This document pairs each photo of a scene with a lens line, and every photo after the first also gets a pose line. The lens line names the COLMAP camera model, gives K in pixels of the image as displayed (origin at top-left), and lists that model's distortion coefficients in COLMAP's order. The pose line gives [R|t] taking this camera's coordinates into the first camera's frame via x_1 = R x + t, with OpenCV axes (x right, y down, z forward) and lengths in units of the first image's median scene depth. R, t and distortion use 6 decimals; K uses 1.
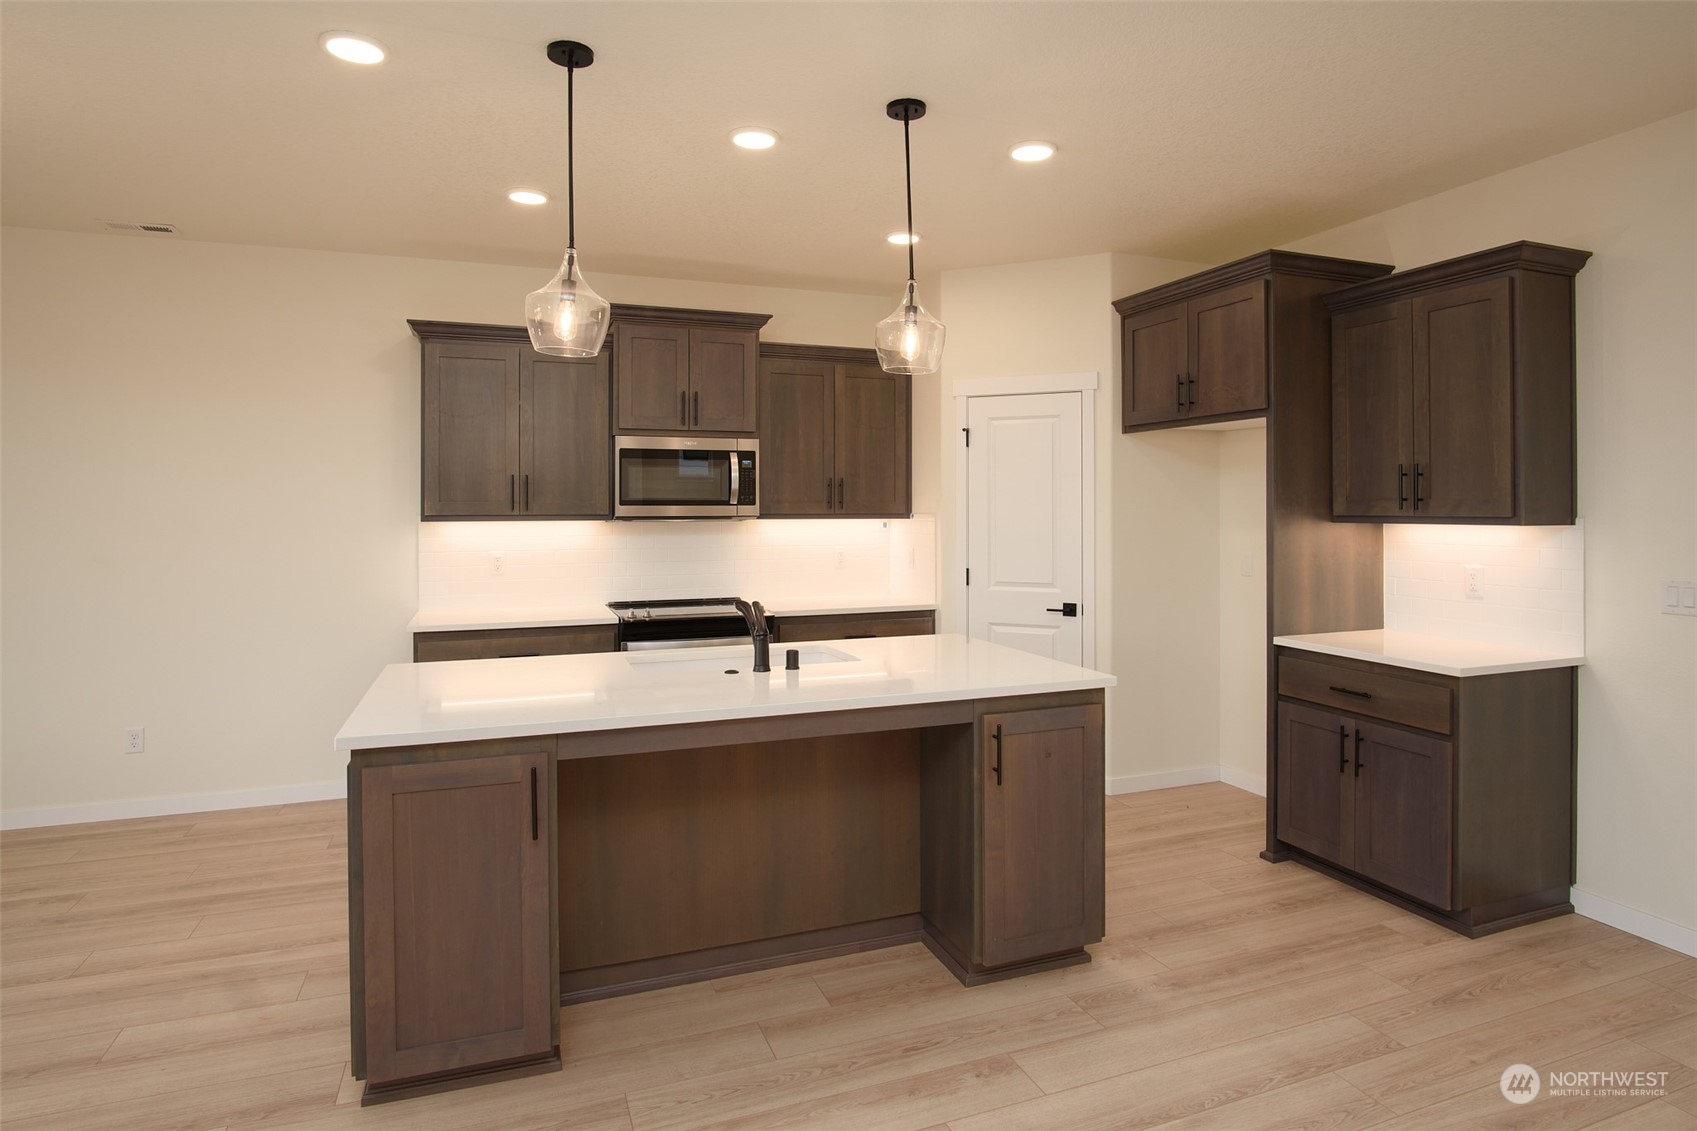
lens RADIAL K [[892.0, 0, 843.3], [0, 892.0, 500.7], [0, 0, 1]] dist [-0.033728, -0.001175]
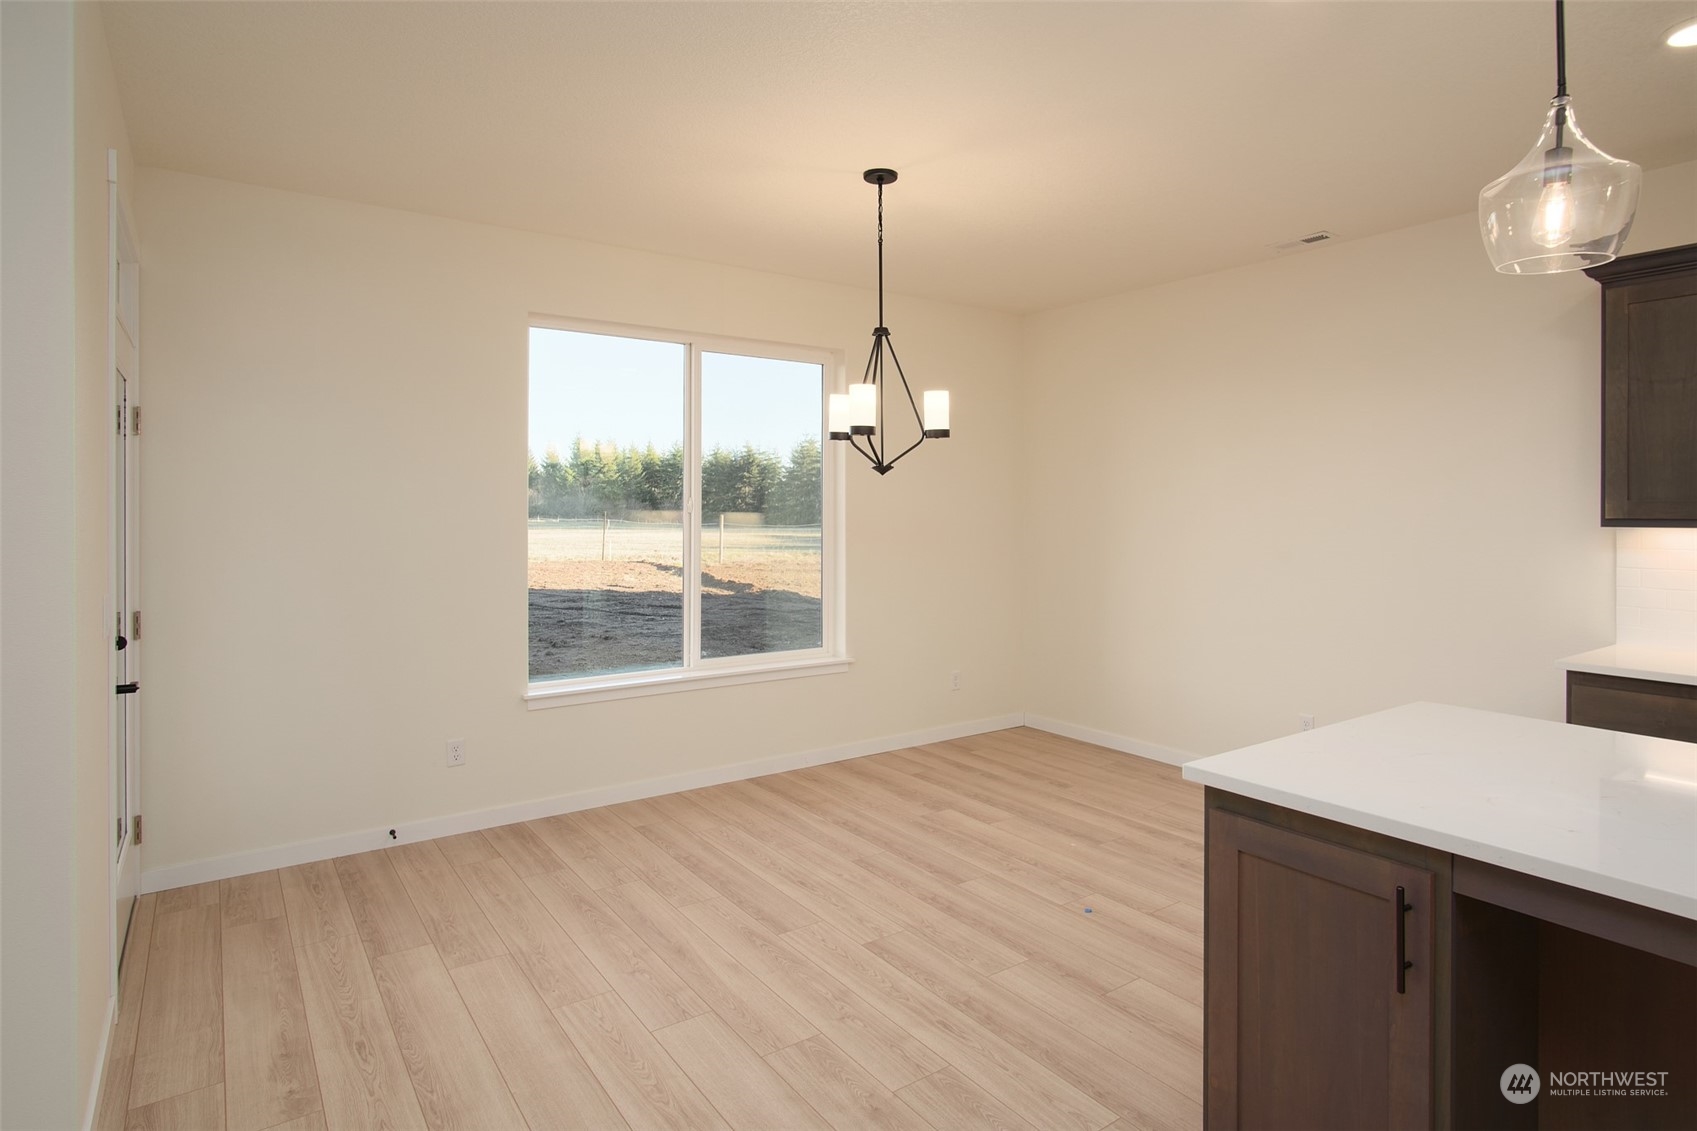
lens RADIAL K [[892.0, 0, 843.3], [0, 892.0, 500.7], [0, 0, 1]] dist [-0.033728, -0.001175]
pose [[0.241175, -0.003499, -0.970475, 0.167417], [0.002581, 0.999992, -0.002963, 0.003785], [0.970478, -0.001790, 0.241182, 0.354329]]
